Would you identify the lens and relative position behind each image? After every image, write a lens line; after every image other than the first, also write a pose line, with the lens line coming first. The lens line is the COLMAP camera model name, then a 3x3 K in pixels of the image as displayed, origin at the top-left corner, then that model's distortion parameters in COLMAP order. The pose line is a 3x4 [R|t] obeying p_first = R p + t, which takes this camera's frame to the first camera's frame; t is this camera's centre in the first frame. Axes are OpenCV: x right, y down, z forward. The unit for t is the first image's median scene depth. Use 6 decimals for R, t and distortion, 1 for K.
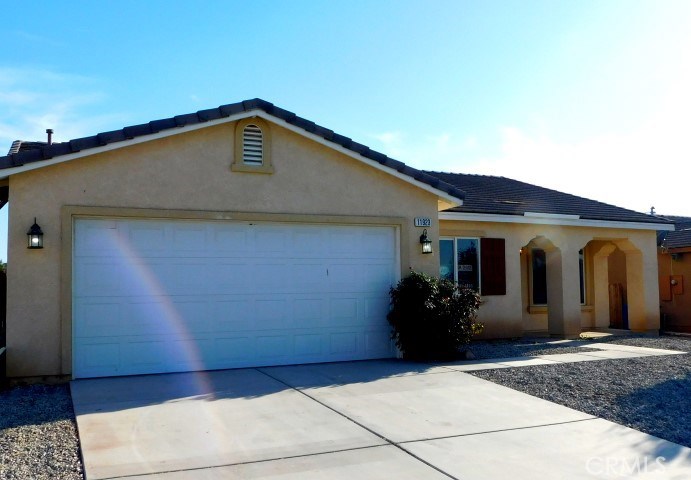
lens RADIAL K [[559.4, 0, 344.5], [0, 559.4, 242.6], [0, 0, 1]] dist [0.032143, -0.006678]
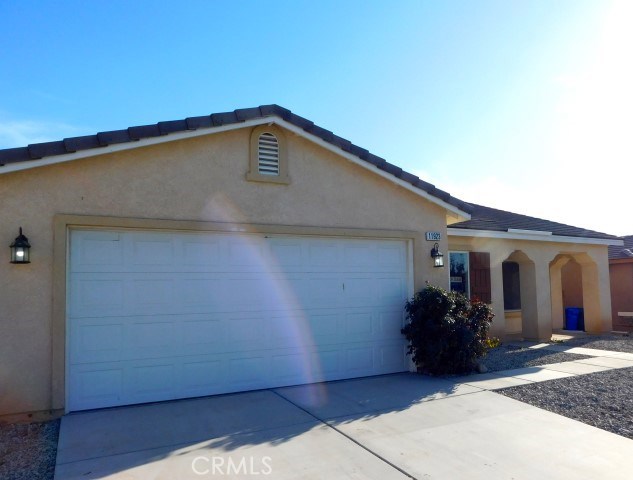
lens RADIAL K [[430.4, 0, 343.0], [0, 430.4, 247.8], [0, 0, 1]] dist [-0.002555, 0.007592]
pose [[0.997432, 0.000586, 0.071617, -0.090799], [0.000826, 0.999806, -0.019677, 0.000110], [-0.071615, 0.019686, 0.997238, 0.267613]]
